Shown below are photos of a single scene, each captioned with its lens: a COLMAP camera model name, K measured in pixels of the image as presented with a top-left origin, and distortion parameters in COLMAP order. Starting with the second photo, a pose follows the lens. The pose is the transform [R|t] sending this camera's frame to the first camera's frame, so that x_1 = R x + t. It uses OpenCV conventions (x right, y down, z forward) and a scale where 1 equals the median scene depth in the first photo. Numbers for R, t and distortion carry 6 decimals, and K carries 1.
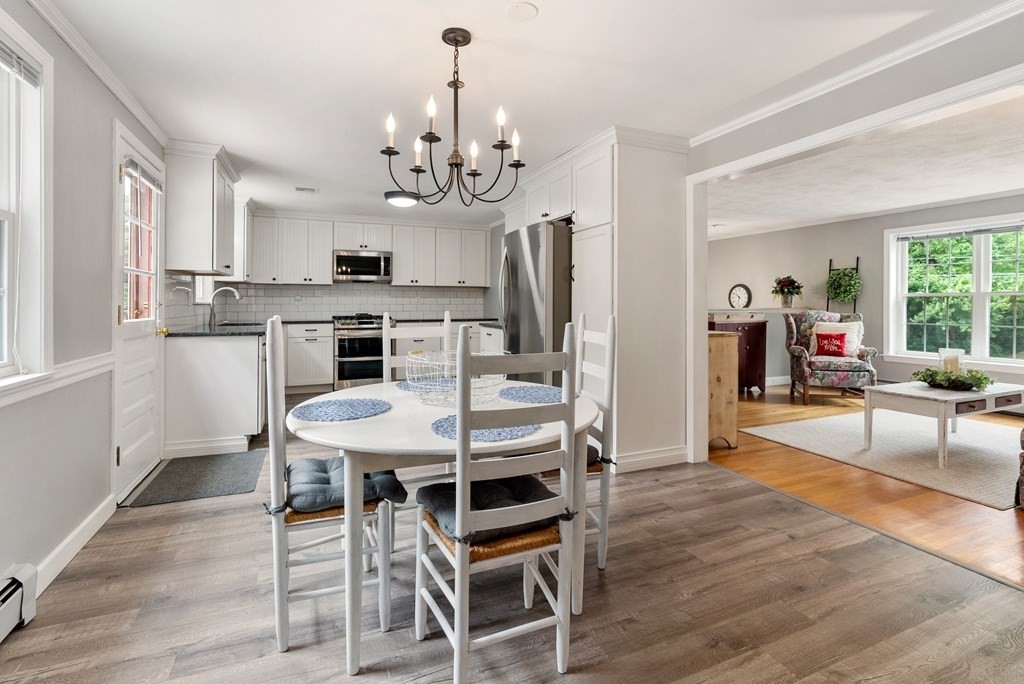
lens RADIAL K [[479.6, 0, 513.5], [0, 479.6, 299.8], [0, 0, 1]] dist [-0.013187, 0.004220]
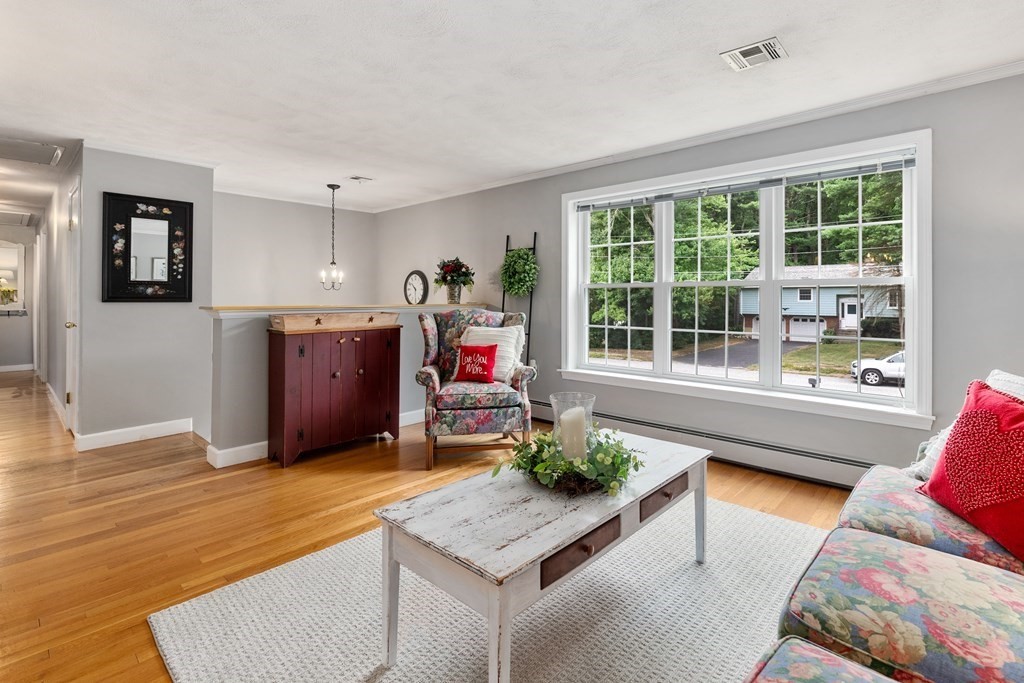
lens RADIAL K [[479.6, 0, 521.0], [0, 479.6, 292.7], [0, 0, 1]] dist [-0.013187, 0.004220]
pose [[0.912651, 0.002186, 0.408734, 0.431520], [-0.001904, 0.999998, -0.001095, 0.001209], [-0.408736, 0.000221, 0.912653, 0.374109]]
